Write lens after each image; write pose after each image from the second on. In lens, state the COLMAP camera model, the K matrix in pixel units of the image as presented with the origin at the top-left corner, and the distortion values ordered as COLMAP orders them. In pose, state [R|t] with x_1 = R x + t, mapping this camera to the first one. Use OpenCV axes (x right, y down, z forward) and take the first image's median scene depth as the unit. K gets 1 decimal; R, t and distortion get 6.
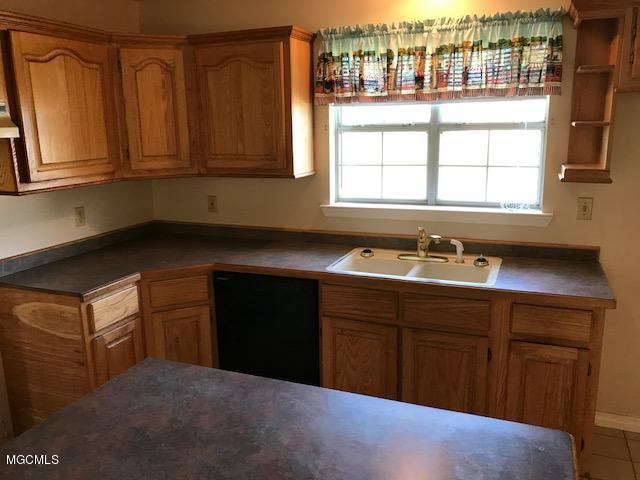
lens RADIAL K [[529.8, 0, 319.9], [0, 529.8, 244.7], [0, 0, 1]] dist [0.017661, -0.016181]
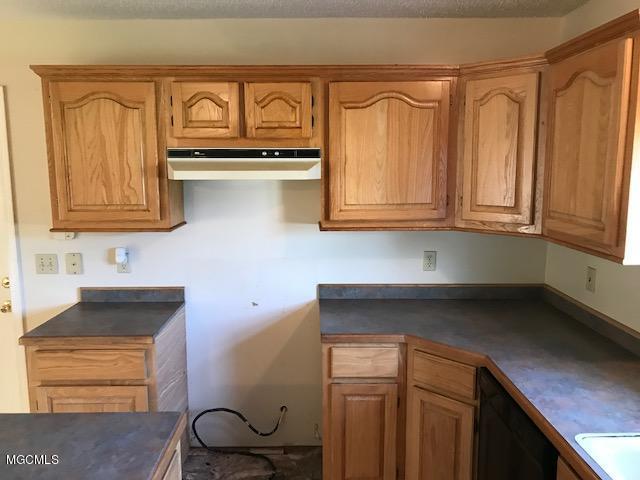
lens RADIAL K [[529.8, 0, 320.2], [0, 529.8, 238.0], [0, 0, 1]] dist [0.017661, -0.016181]
pose [[0.382887, 0.147663, -0.911917, 0.368001], [-0.207039, 0.975748, 0.071070, -0.131627], [0.900296, 0.161591, 0.404173, 0.474566]]
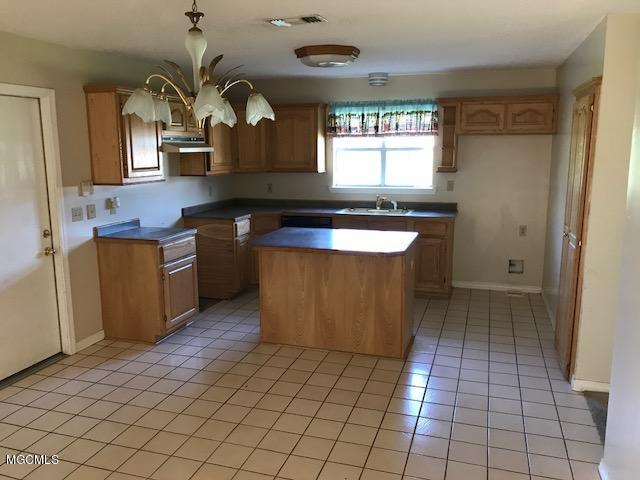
lens RADIAL K [[529.8, 0, 302.0], [0, 529.8, 256.1], [0, 0, 1]] dist [0.017661, -0.016181]
pose [[0.998985, -0.000907, 0.045036, -0.215582], [0.001901, 0.999755, -0.022039, 0.262763], [-0.045005, 0.022102, 0.998742, -1.139838]]
